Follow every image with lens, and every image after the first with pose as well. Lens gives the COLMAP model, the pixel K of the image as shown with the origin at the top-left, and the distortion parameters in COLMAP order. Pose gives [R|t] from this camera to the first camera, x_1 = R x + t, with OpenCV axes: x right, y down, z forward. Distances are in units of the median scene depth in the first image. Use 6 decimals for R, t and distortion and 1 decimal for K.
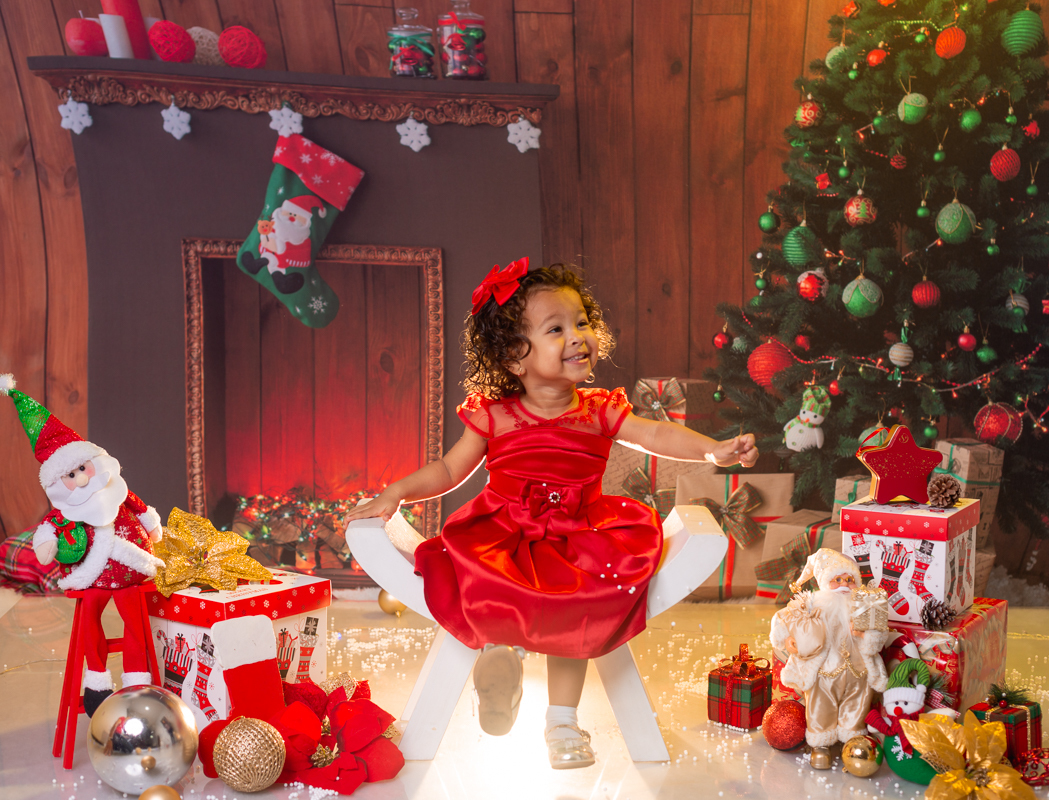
lens RADIAL K [[1847.5, 0, 584.9], [0, 1847.5, 386.7], [0, 0, 1]] dist [-0.117889, 0.000000]
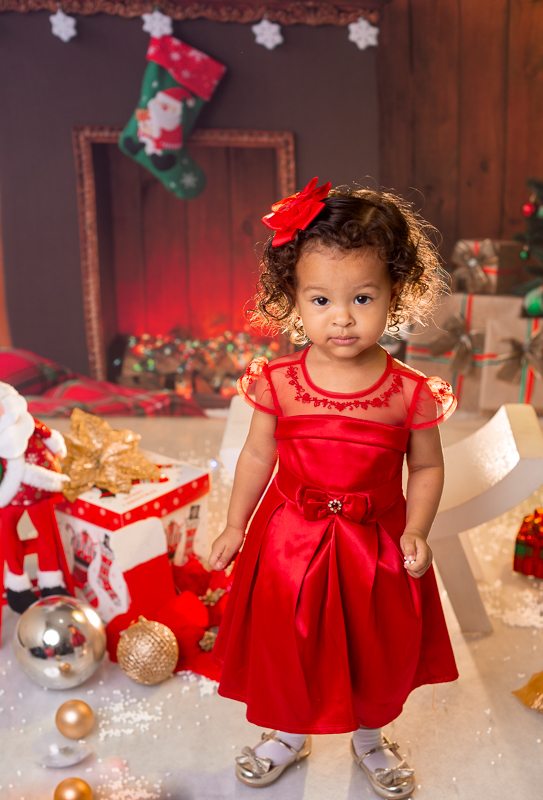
lens RADIAL K [[1267.9, 0, 277.9], [0, 1267.9, 408.7], [0, 0, 1]] dist [-0.132450, 0.000000]
pose [[0.997684, 0.007775, -0.067569, -0.031604], [0.009900, 0.966263, 0.257367, -0.111355], [0.067290, -0.257440, 0.963948, 0.181845]]
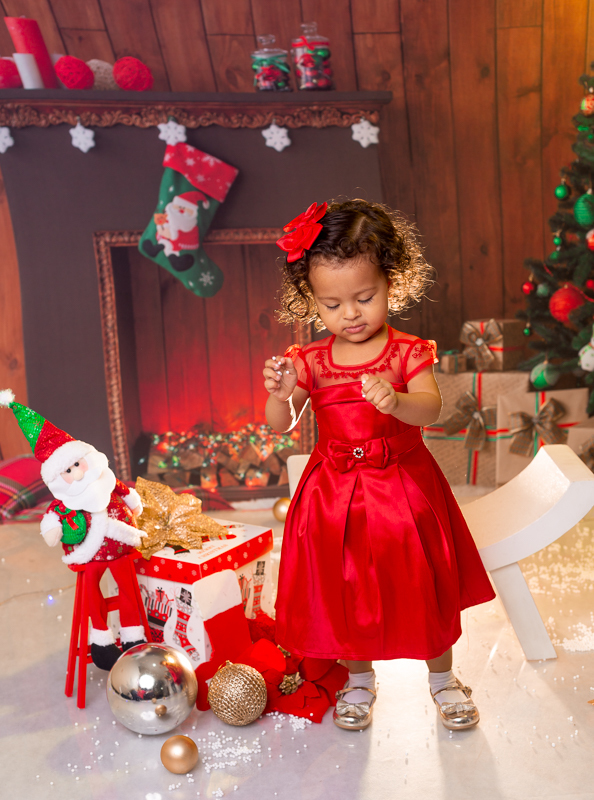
lens RADIAL K [[1328.5, 0, 317.2], [0, 1328.5, 360.9], [0, 0, 1]] dist [-0.128197, 0.000000]
pose [[0.997791, -0.061290, 0.025645, -0.097153], [0.058784, 0.994286, 0.089109, -0.064987], [-0.030960, -0.087404, 0.995692, 0.101367]]
